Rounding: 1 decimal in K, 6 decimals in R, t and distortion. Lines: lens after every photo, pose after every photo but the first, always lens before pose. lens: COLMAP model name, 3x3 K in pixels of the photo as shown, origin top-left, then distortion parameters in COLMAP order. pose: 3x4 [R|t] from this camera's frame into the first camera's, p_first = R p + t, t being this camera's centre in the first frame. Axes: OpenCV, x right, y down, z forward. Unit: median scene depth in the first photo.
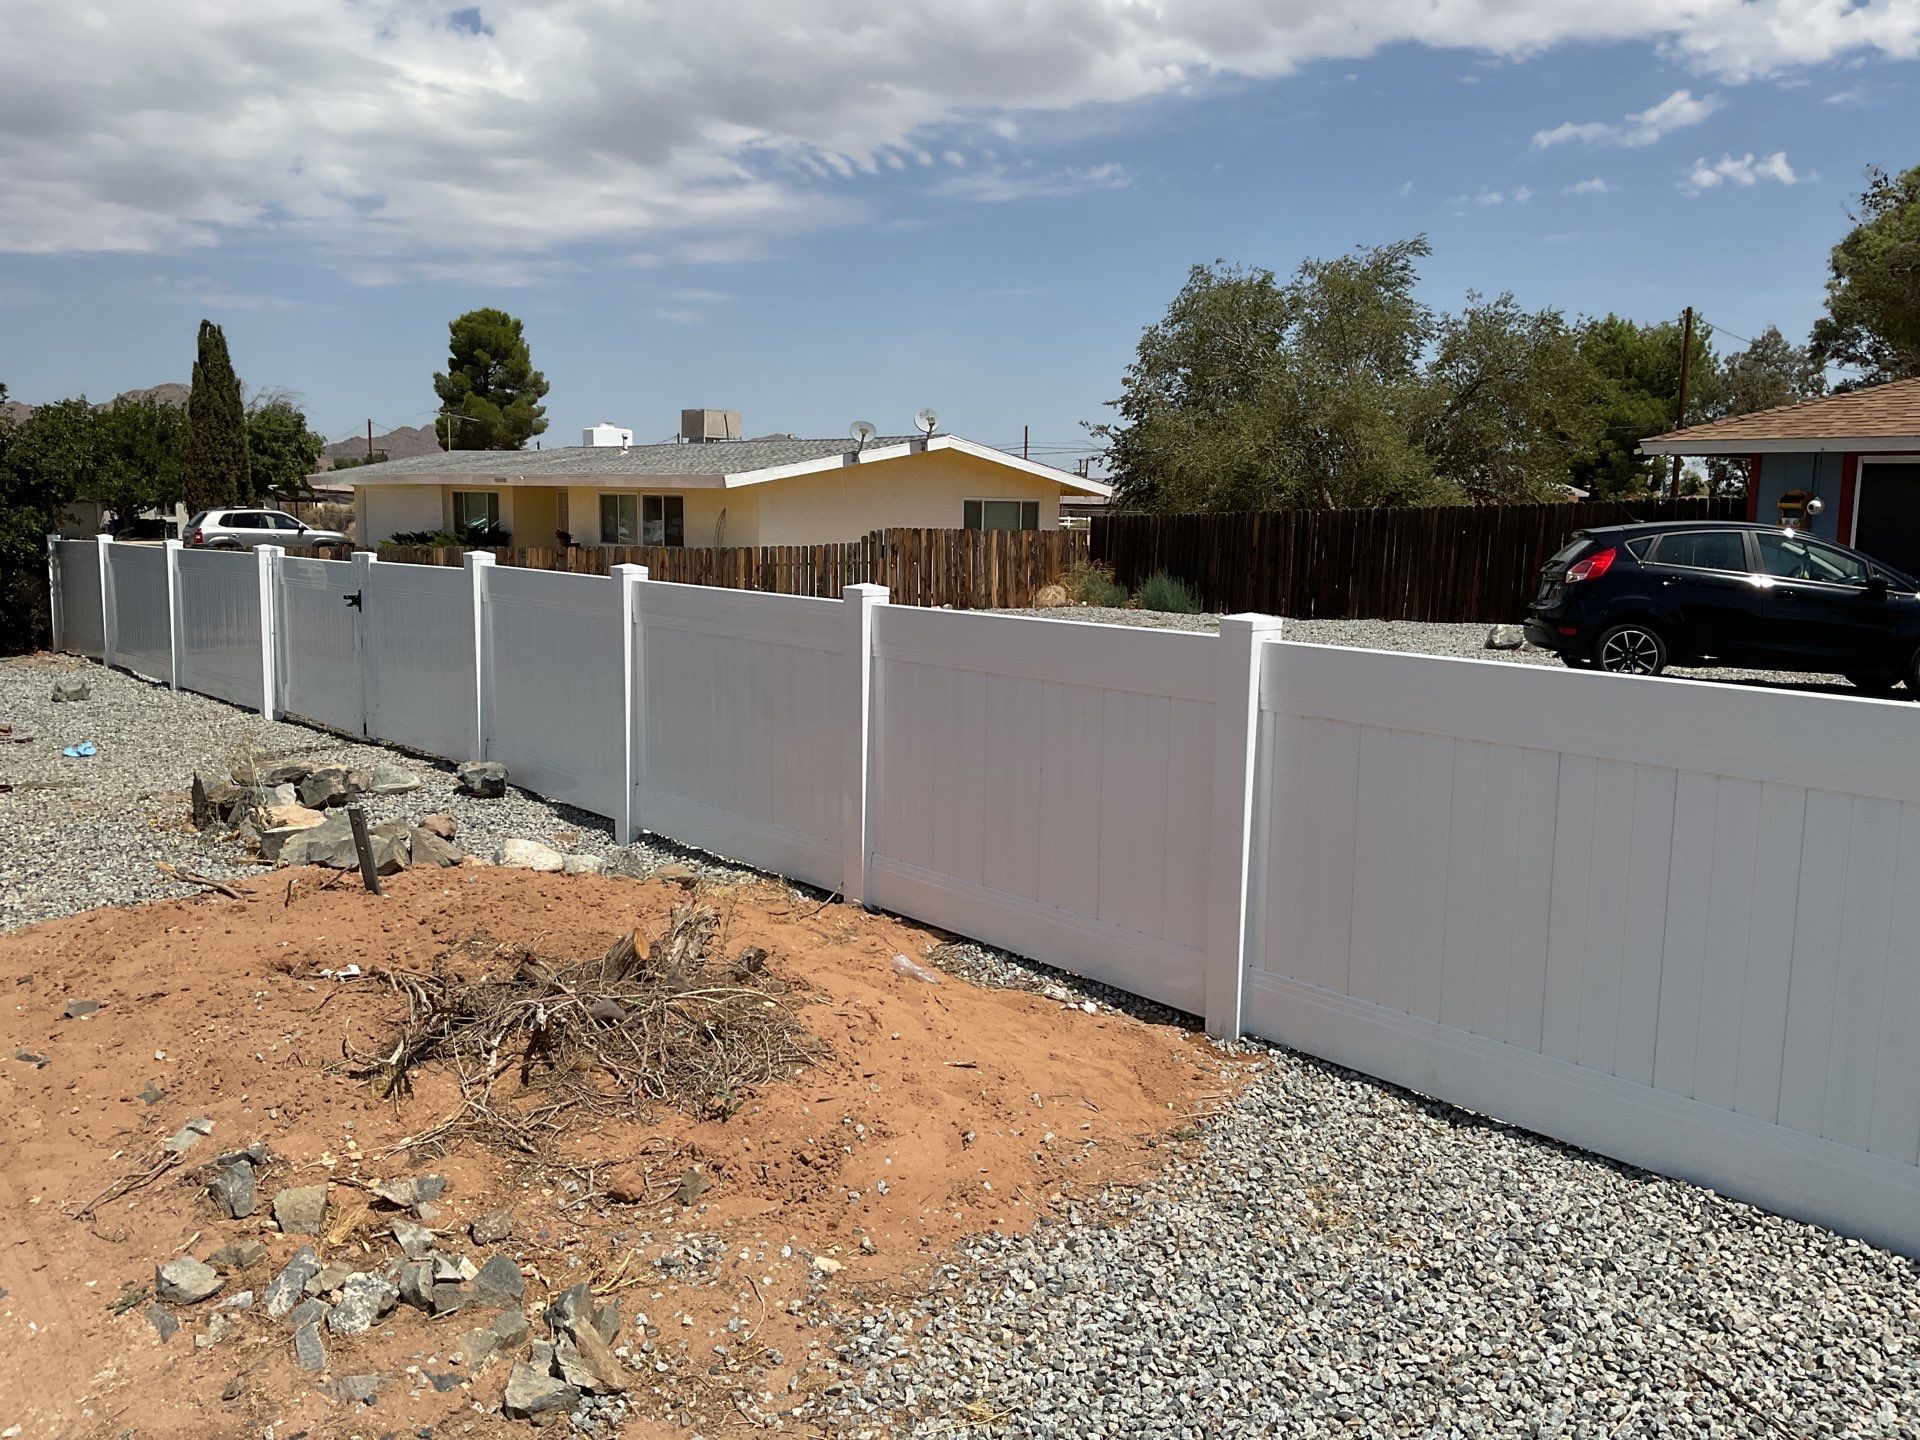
lens RADIAL K [[1582.7, 0, 948.5], [0, 1582.7, 736.4], [0, 0, 1]] dist [0.060560, -0.106496]
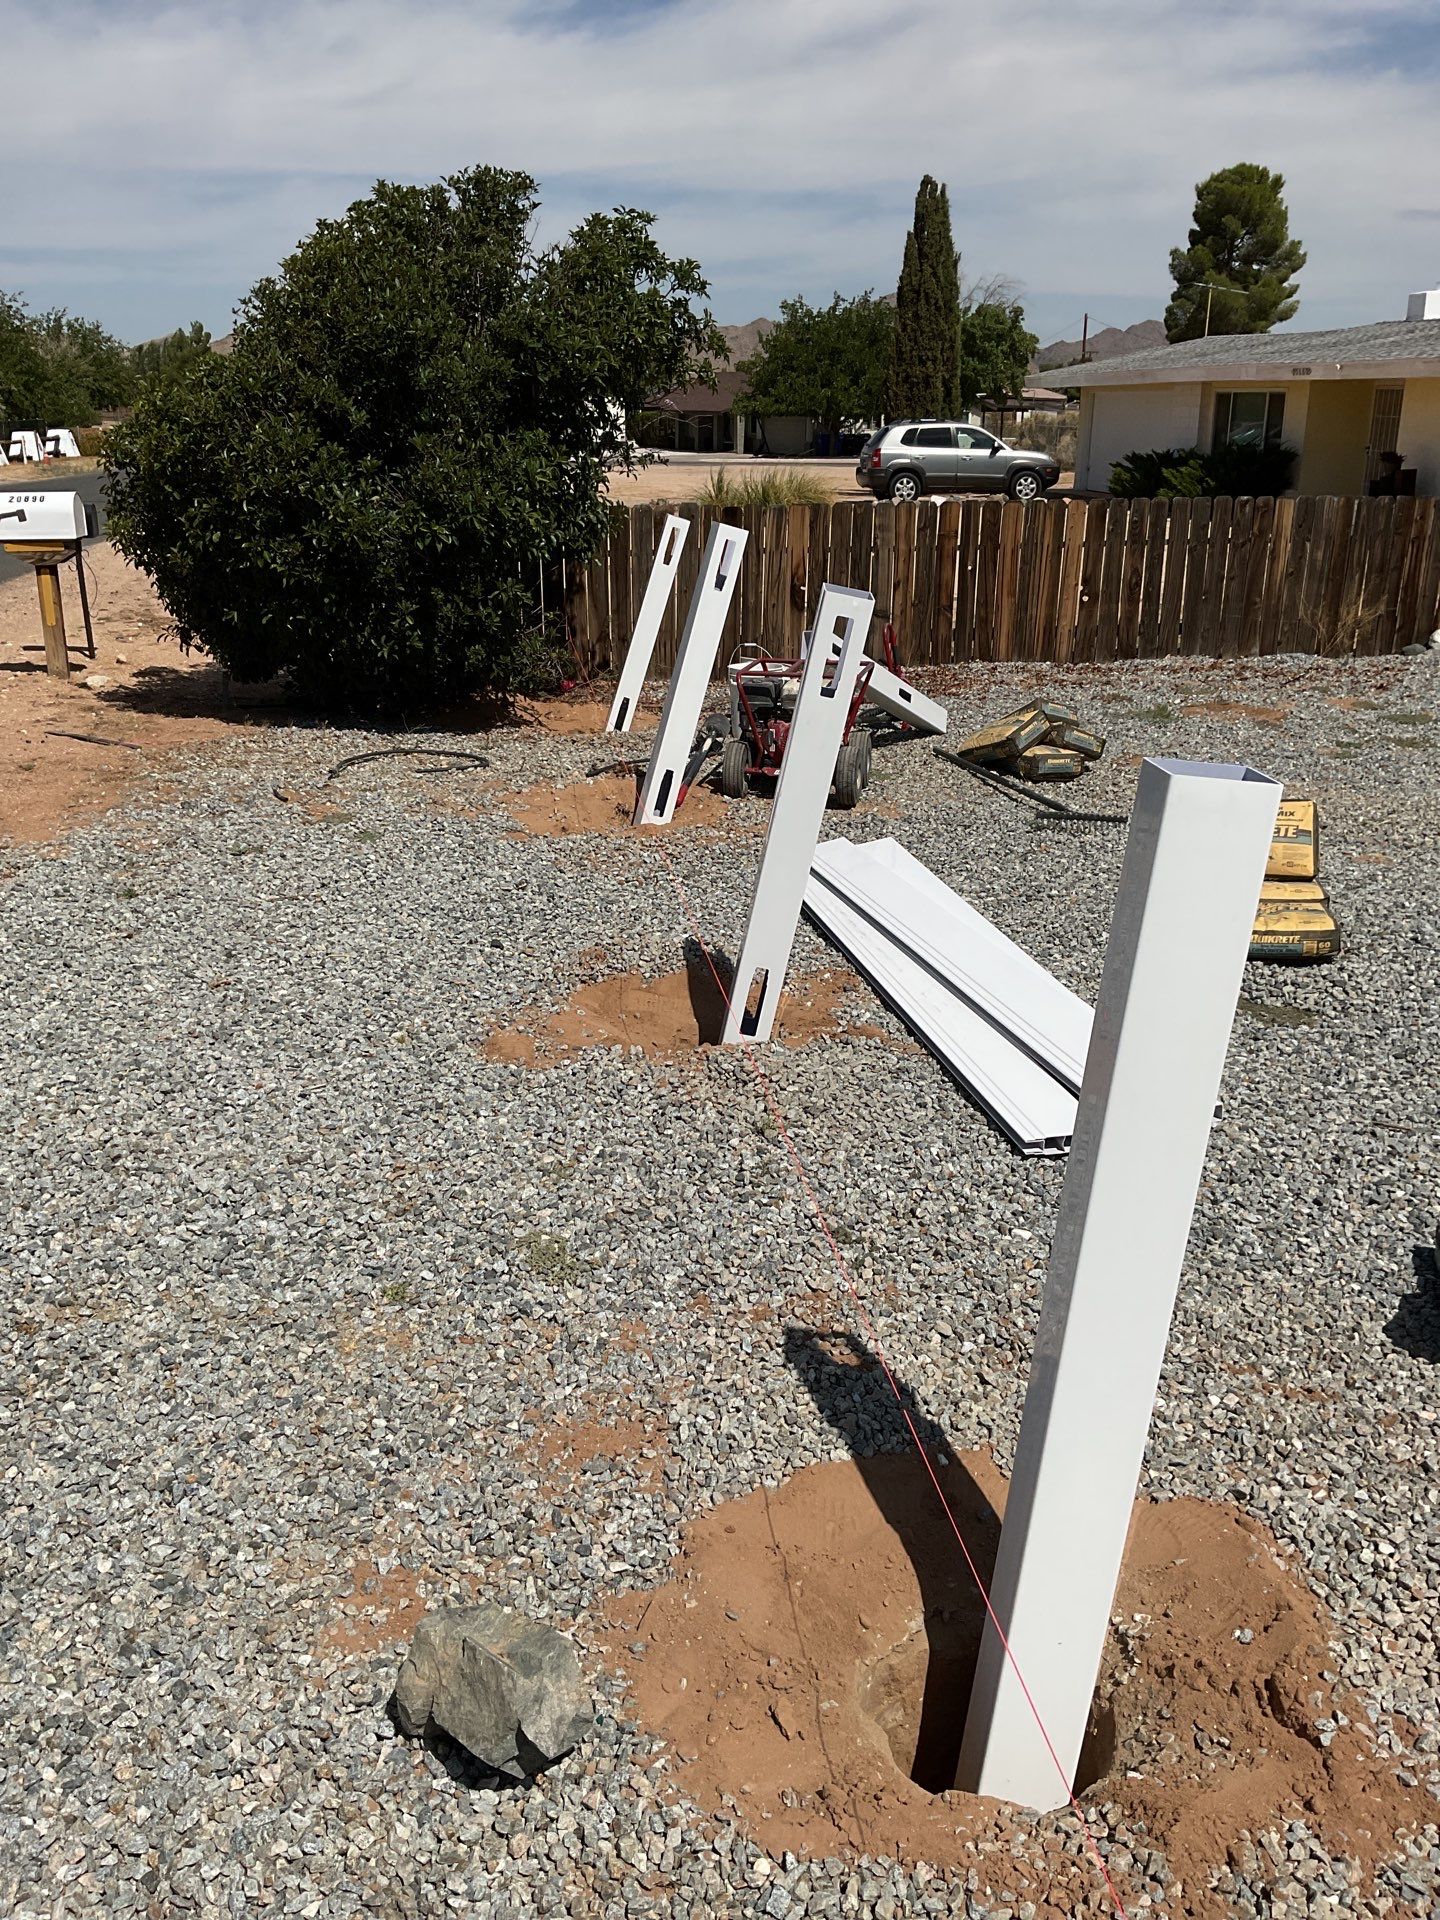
lens RADIAL K [[1582.7, 0, 707.1], [0, 1582.7, 972.3], [0, 0, 1]] dist [0.060560, -0.106496]
pose [[0.850000, 0.163469, -0.500778, -0.047890], [-0.064077, 0.975659, 0.209722, -0.015959], [0.522871, -0.146176, 0.839785, 0.109432]]
